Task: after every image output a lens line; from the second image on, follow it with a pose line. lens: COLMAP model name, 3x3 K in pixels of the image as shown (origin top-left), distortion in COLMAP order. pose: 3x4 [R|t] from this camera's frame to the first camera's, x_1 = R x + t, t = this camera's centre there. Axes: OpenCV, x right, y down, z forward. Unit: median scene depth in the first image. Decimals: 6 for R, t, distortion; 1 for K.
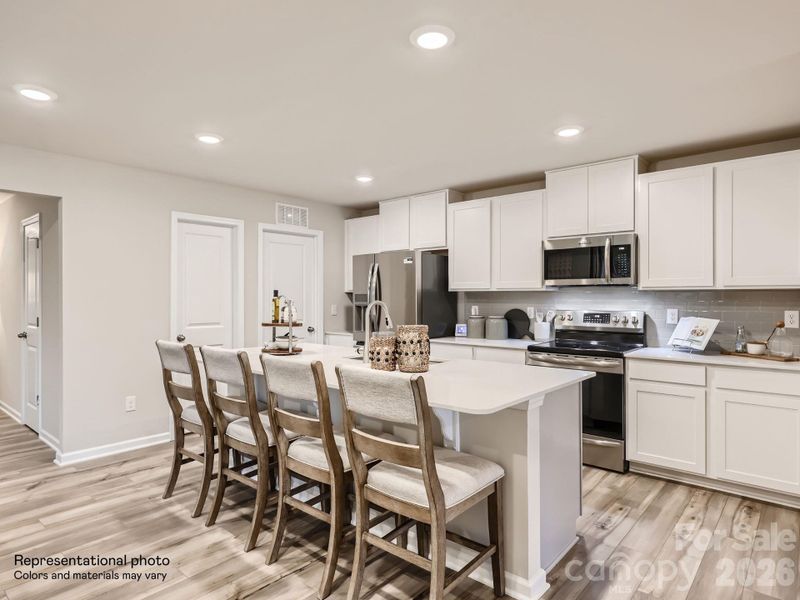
lens RADIAL K [[469.1, 0, 400.7], [0, 469.1, 300.4], [0, 0, 1]] dist [-0.007576, -0.000737]
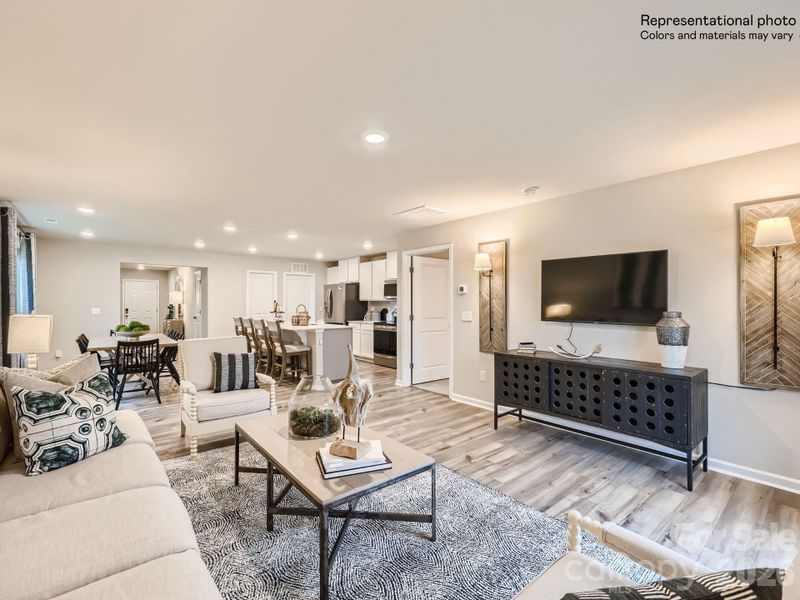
lens RADIAL K [[362.0, 0, 400.9], [0, 362.0, 302.7], [0, 0, 1]] dist [0.000539, 0.000071]
pose [[0.986983, 0.004236, -0.160768, 0.600693], [-0.005712, 0.999946, -0.008724, 0.005613], [0.160723, 0.009529, 0.986954, -0.749025]]
